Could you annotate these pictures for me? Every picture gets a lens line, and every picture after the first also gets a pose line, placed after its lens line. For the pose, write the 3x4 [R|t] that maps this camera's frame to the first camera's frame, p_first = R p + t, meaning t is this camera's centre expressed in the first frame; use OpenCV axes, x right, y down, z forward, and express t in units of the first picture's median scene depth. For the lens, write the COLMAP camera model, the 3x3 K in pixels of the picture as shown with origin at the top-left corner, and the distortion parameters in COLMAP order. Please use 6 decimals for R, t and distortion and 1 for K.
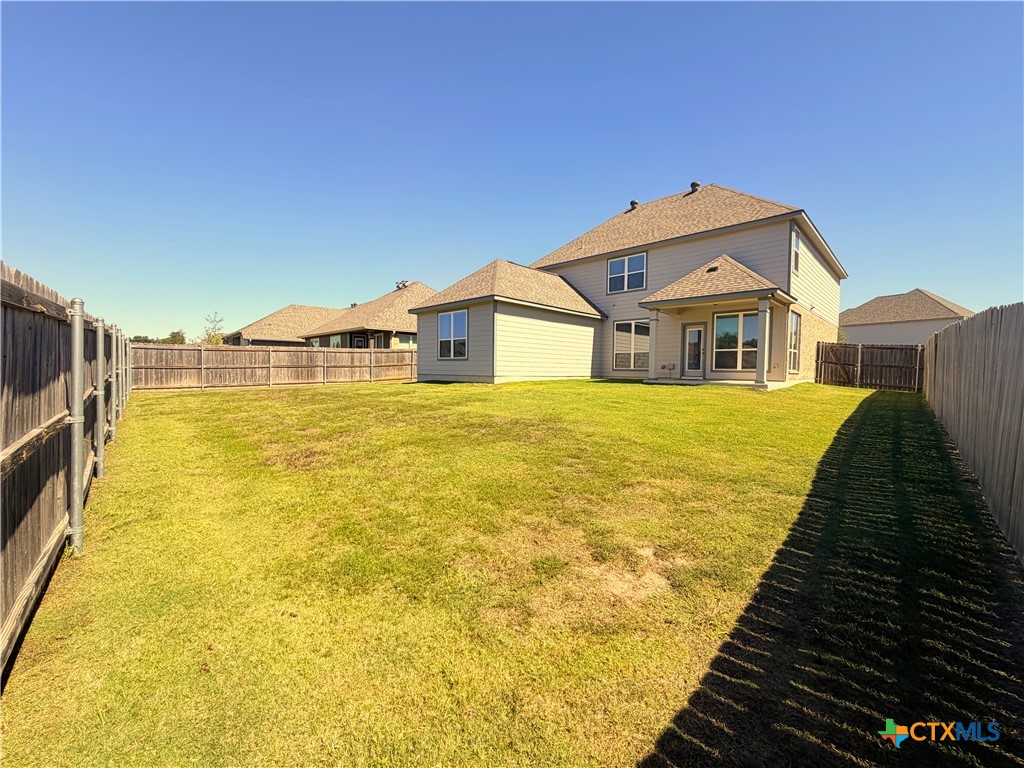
lens RADIAL K [[408.6, 0, 509.9], [0, 408.6, 380.5], [0, 0, 1]] dist [-0.000335, 0.000217]
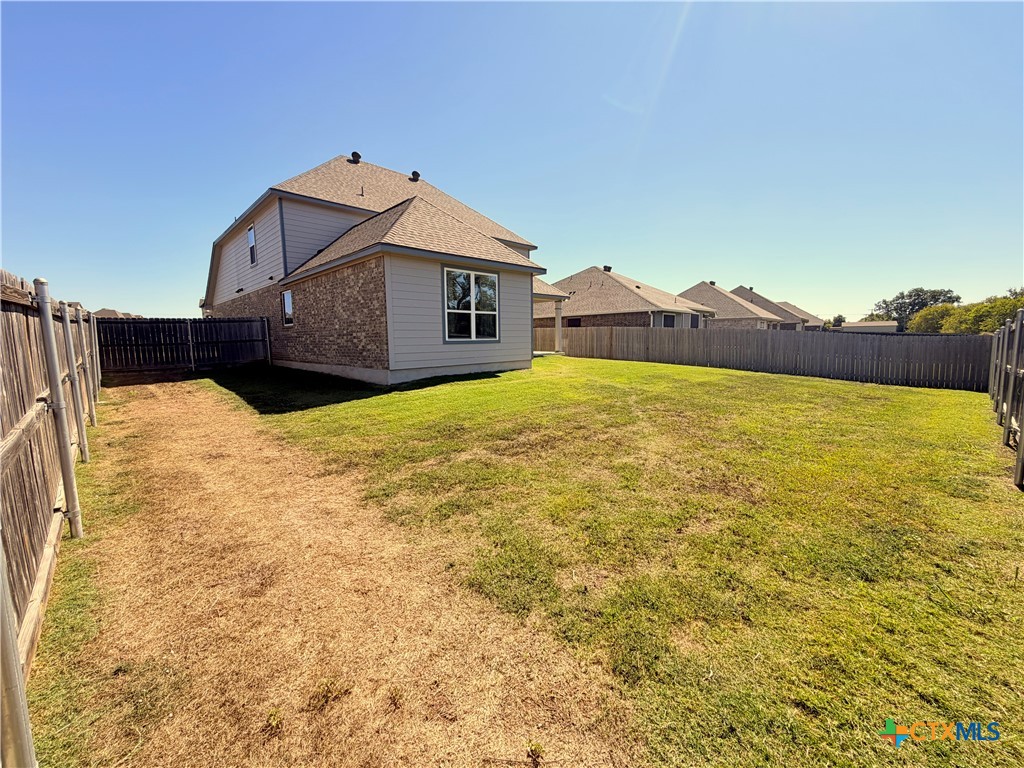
lens RADIAL K [[408.6, 0, 509.8], [0, 408.6, 385.5], [0, 0, 1]] dist [-0.000335, 0.000217]
pose [[0.008879, -0.121496, 0.992552, -0.853840], [0.043453, 0.991701, 0.121004, -0.060647], [-0.999016, 0.042055, 0.014085, 0.954040]]
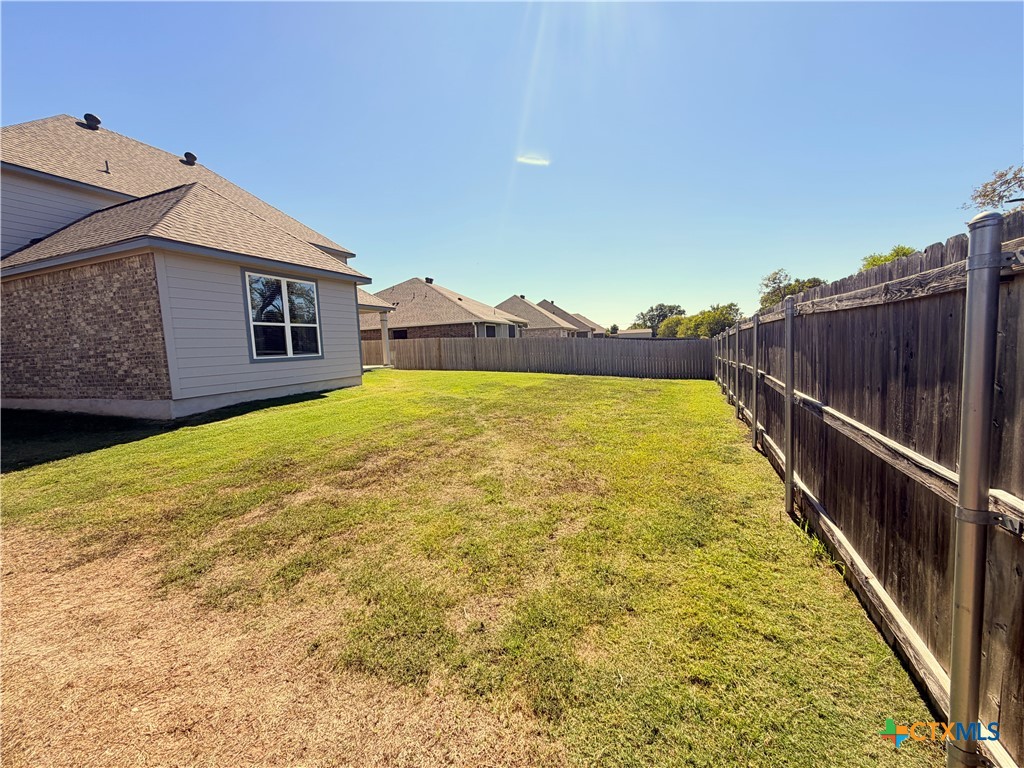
lens RADIAL K [[408.6, 0, 511.6], [0, 408.6, 384.9], [0, 0, 1]] dist [-0.000335, 0.000217]
pose [[-0.406165, -0.080181, 0.910275, -0.836438], [0.067735, 0.990761, 0.117493, -0.063635], [-0.911286, 0.109379, -0.396982, 0.968969]]
